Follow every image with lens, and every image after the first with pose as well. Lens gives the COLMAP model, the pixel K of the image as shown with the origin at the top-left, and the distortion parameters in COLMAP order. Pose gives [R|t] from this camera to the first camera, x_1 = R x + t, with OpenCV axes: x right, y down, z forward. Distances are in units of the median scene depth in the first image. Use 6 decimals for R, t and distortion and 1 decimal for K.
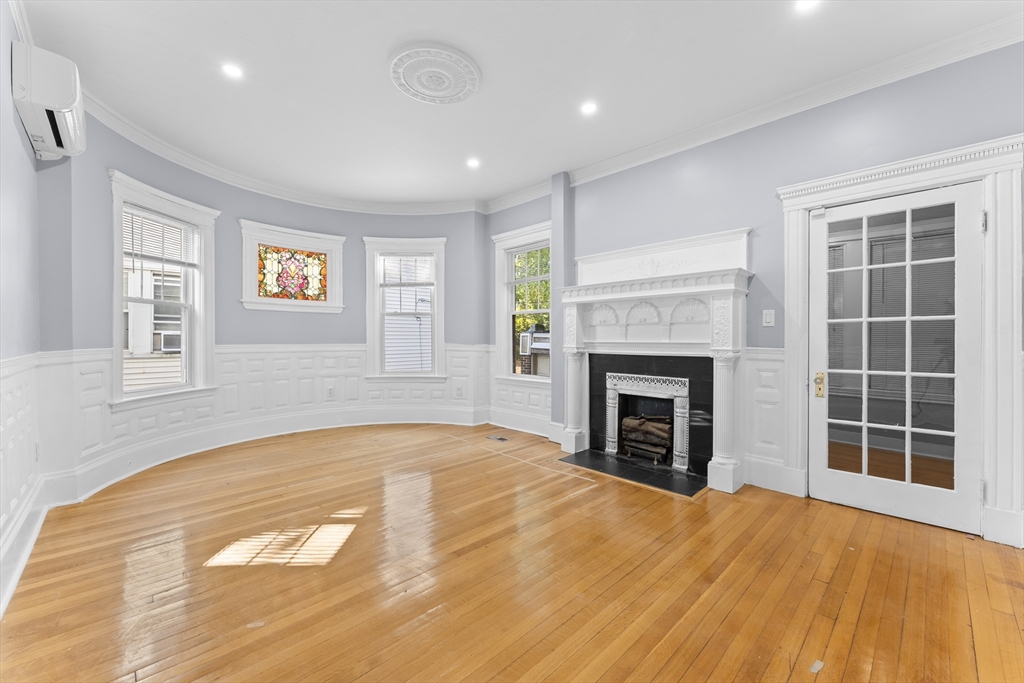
lens RADIAL K [[408.6, 0, 512.2], [0, 408.6, 336.8], [0, 0, 1]] dist [0.001771, -0.000028]
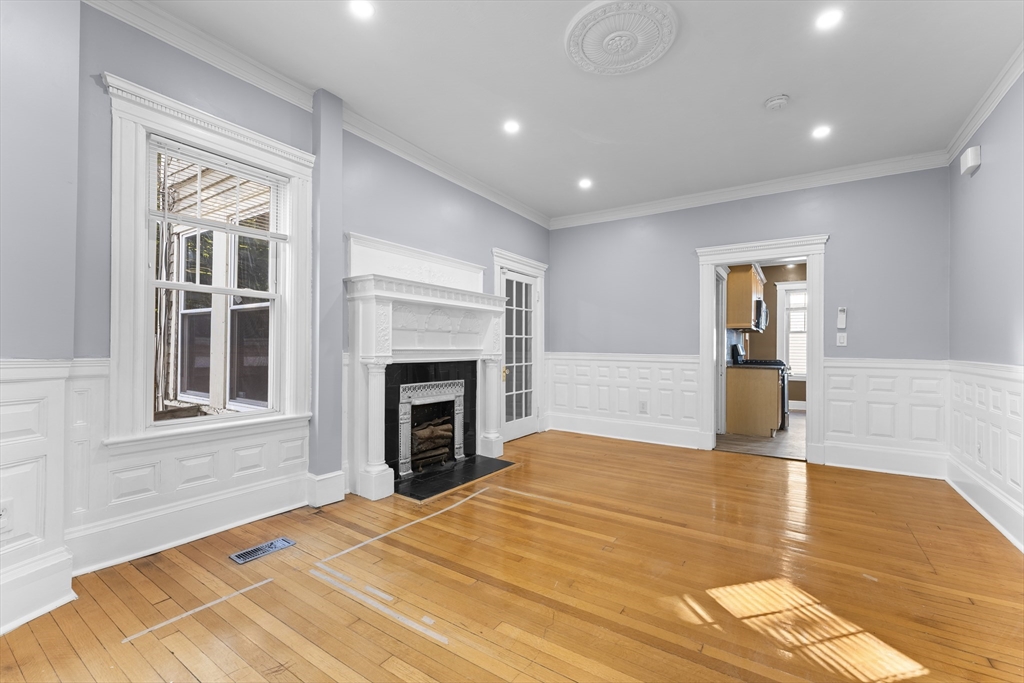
lens RADIAL K [[417.7, 0, 512.0], [0, 417.7, 341.5], [0, 0, 1]] dist [-0.002861, -0.000207]
pose [[-0.195555, 0.010339, 0.980638, -0.748199], [-0.014163, 0.999810, -0.013366, 0.005532], [-0.980590, -0.016503, -0.195372, 1.047335]]
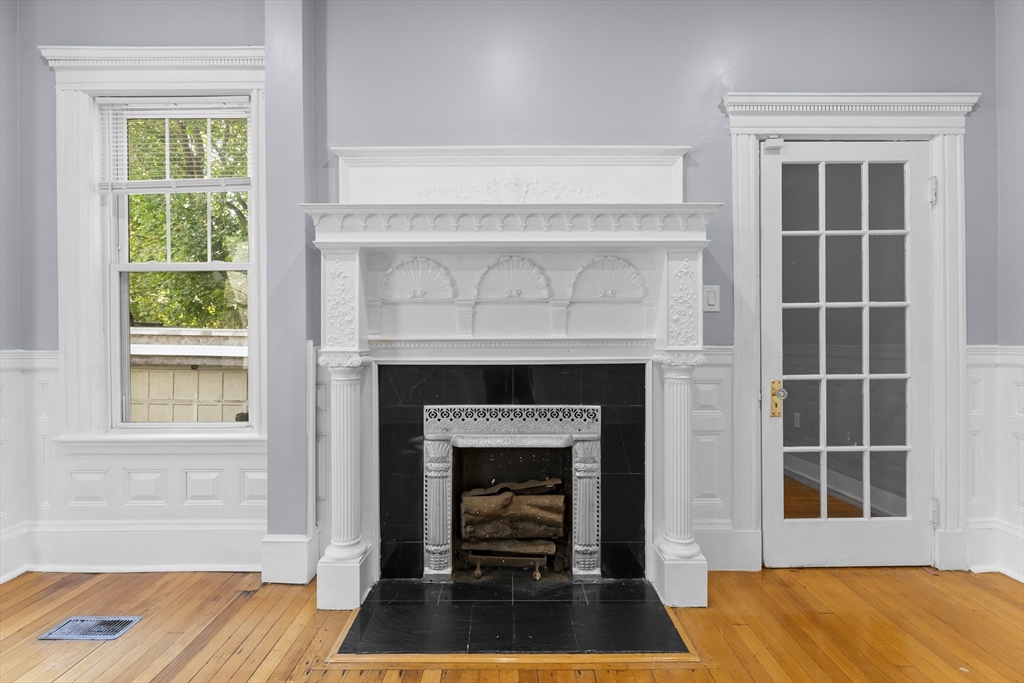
lens RADIAL K [[469.5, 0, 512.0], [0, 469.5, 341.5], [0, 0, 1]] dist [-0.000879, -0.000175]
pose [[0.693449, -0.006516, 0.720476, -0.090716], [0.000437, 0.999963, 0.008623, 0.012220], [-0.720505, -0.005665, 0.693426, 0.622915]]
